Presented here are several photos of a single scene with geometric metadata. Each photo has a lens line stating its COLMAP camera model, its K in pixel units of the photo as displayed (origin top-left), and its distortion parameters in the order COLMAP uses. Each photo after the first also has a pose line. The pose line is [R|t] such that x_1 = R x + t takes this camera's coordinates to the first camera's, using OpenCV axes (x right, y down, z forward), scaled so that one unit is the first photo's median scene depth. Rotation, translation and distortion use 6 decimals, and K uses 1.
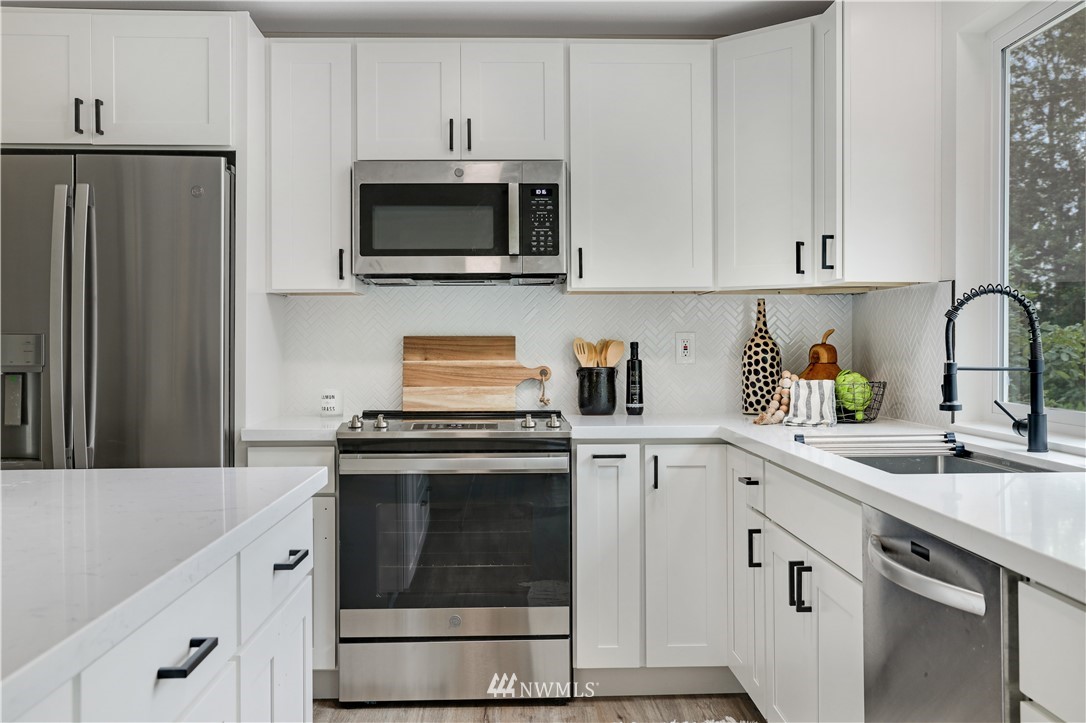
lens RADIAL K [[1039.8, 0, 544.0], [0, 1039.8, 334.3], [0, 0, 1]] dist [-0.028719, 0.004712]
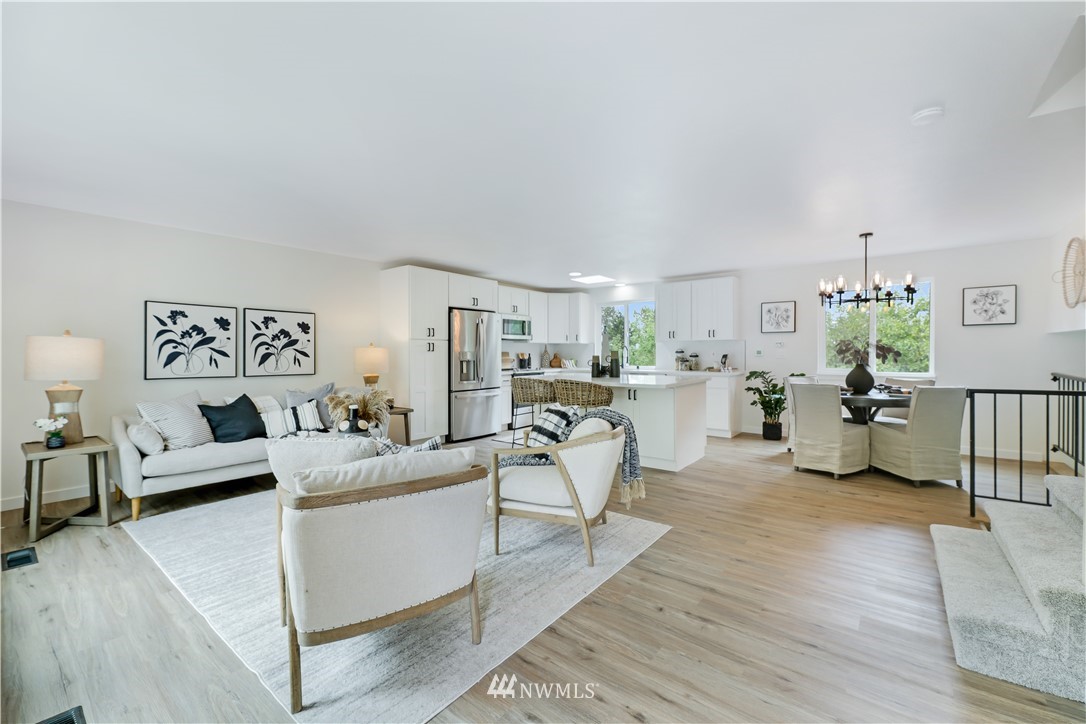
lens RADIAL K [[468.1, 0, 543.0], [0, 468.1, 362.0], [0, 0, 1]] dist [-0.001020, -0.000084]
pose [[0.646406, -0.012130, 0.762897, -1.526852], [-0.009622, 0.999665, 0.024047, -0.005214], [-0.762933, -0.022885, 0.646072, -0.438170]]
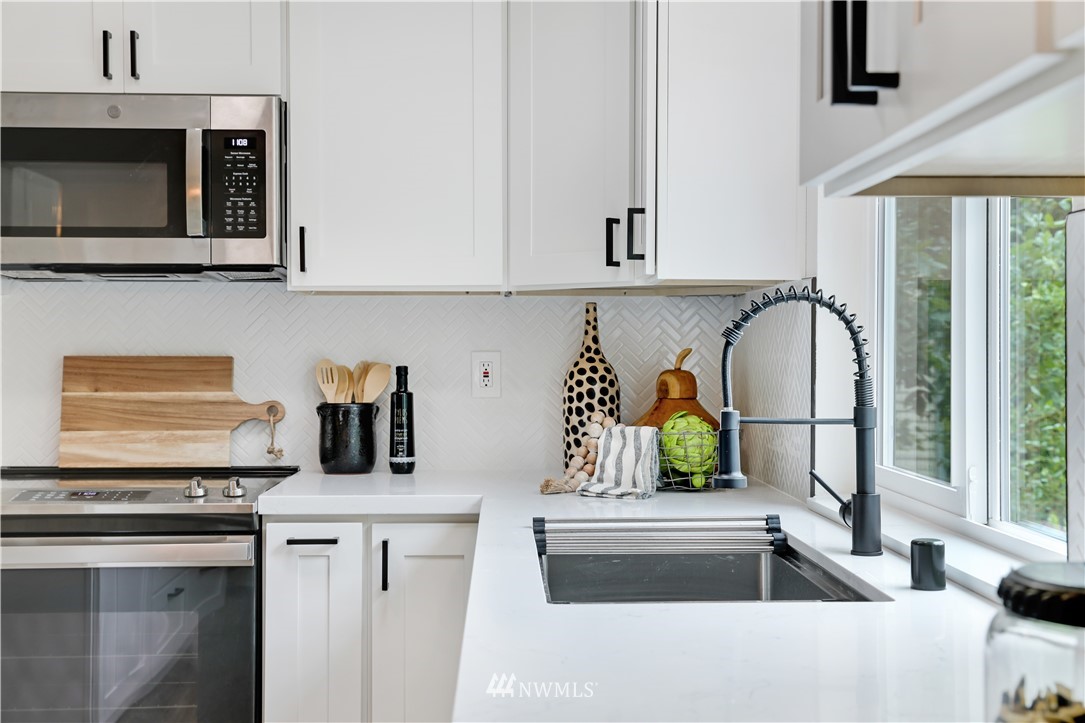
lens RADIAL K [[1367.9, 0, 544.9], [0, 1367.9, 347.7], [0, 0, 1]] dist [0.025266, 0.041999]
pose [[0.999995, 0.003062, 0.000555, 0.181755], [-0.003065, 0.999977, 0.006070, -0.010261], [-0.000536, -0.006072, 0.999981, 0.110451]]
